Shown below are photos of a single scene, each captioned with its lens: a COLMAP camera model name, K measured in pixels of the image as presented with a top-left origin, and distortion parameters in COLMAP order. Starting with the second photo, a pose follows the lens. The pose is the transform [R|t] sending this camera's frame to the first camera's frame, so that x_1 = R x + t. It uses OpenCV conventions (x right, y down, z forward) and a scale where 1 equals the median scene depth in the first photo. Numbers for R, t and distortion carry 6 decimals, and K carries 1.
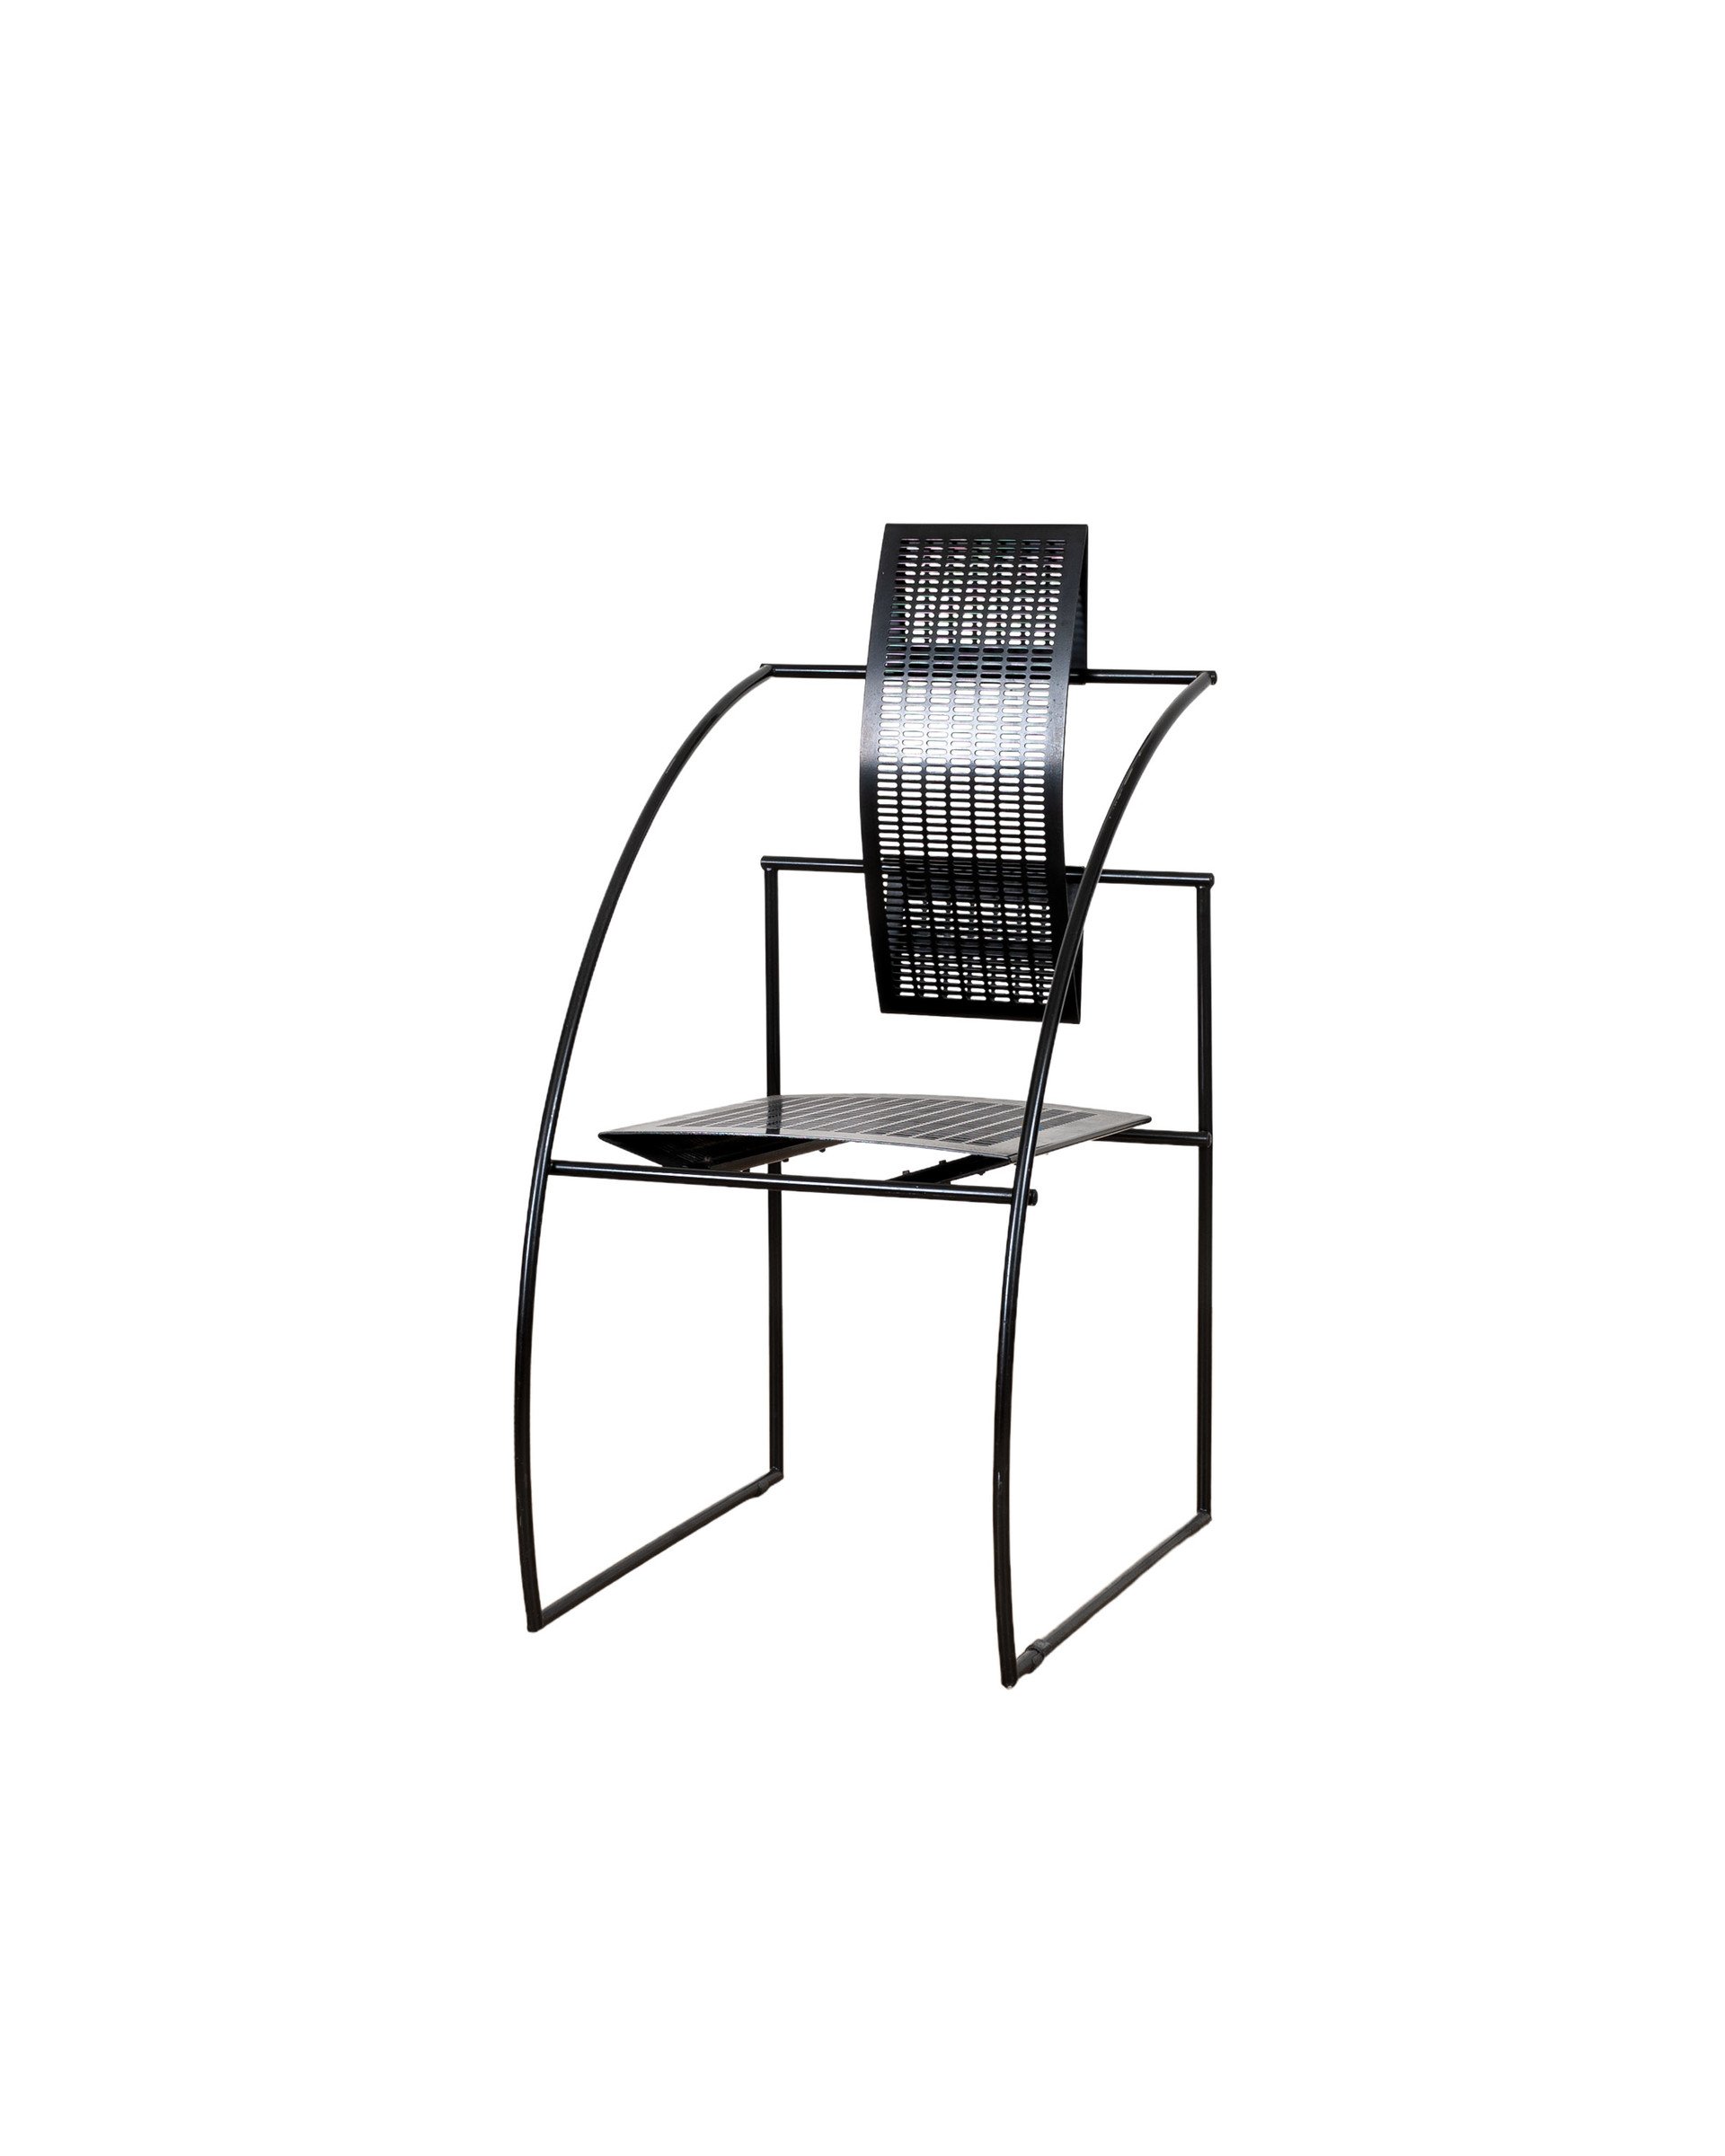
lens RADIAL K [[5024.3, 0, 862.5], [0, 5024.3, 1078.0], [0, 0, 1]] dist [0.047368, 0.166686]
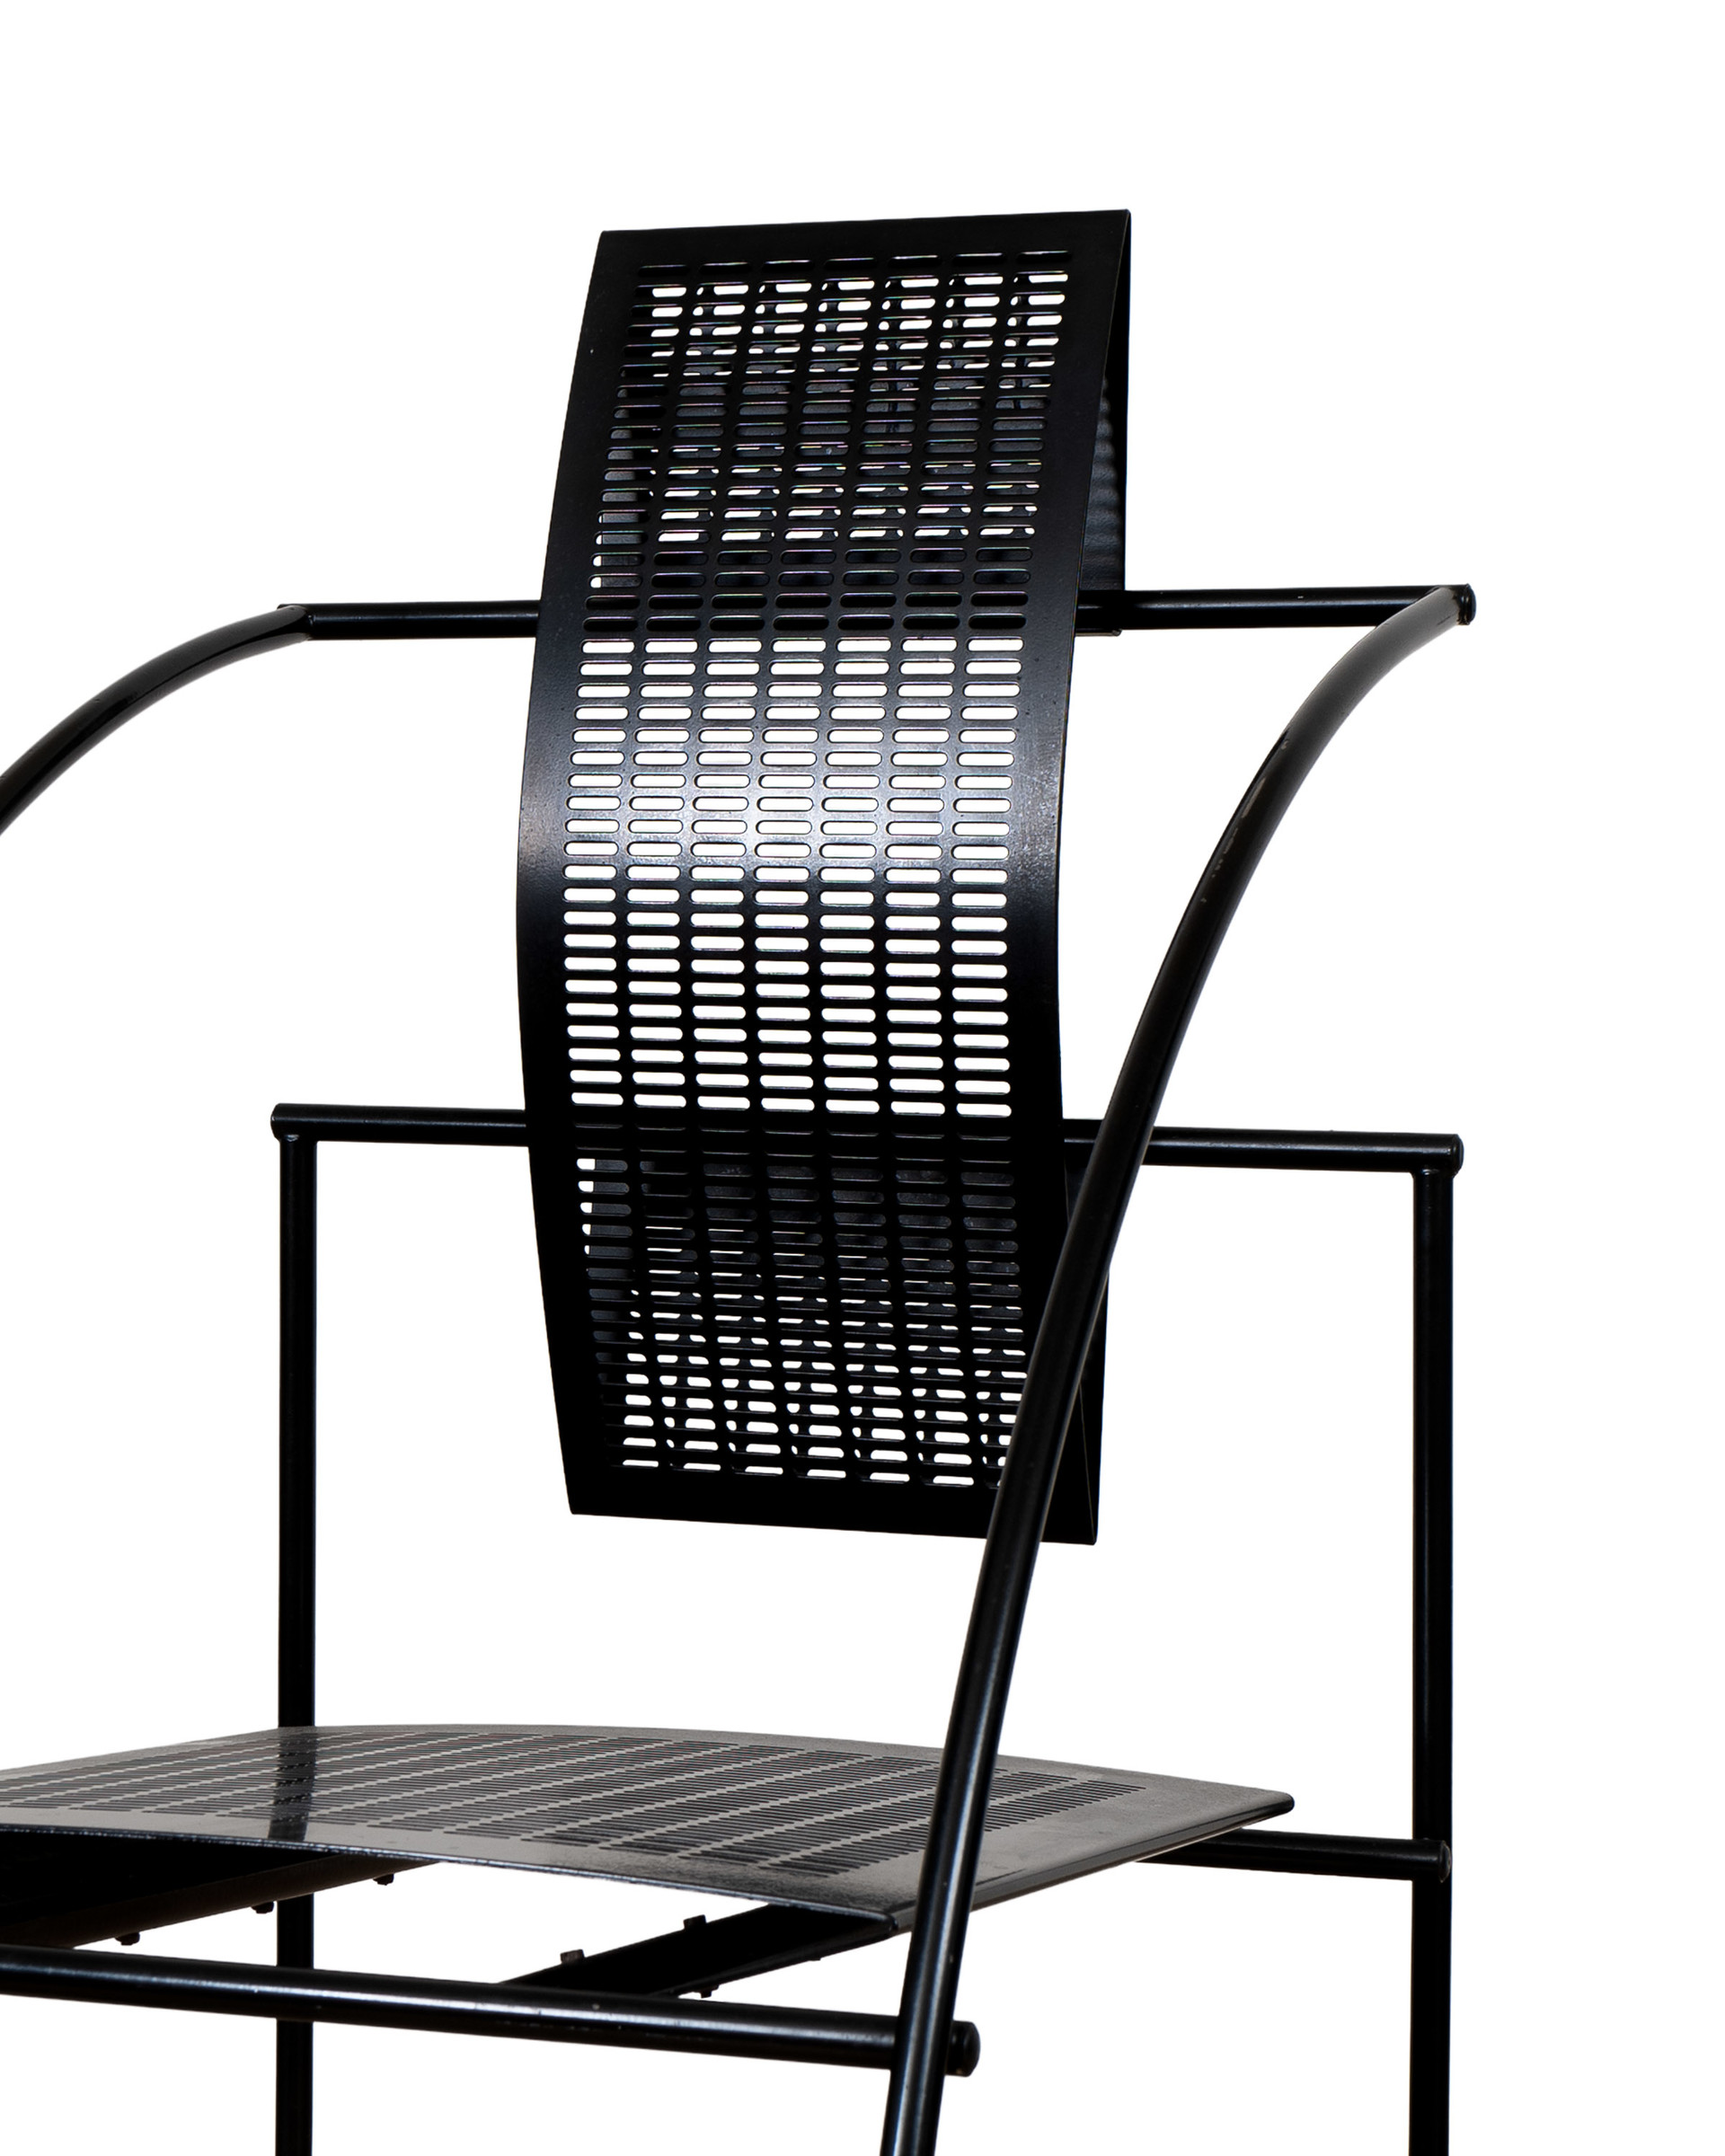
lens RADIAL K [[5024.3, 0, 862.5], [0, 5024.3, 1078.0], [0, 0, 1]] dist [0.047368, 0.166686]
pose [[0.999851, 0.014538, 0.009345, 0.022102], [-0.013112, 0.990372, -0.137809, 0.006809], [-0.011259, 0.137666, 0.990415, 0.631438]]
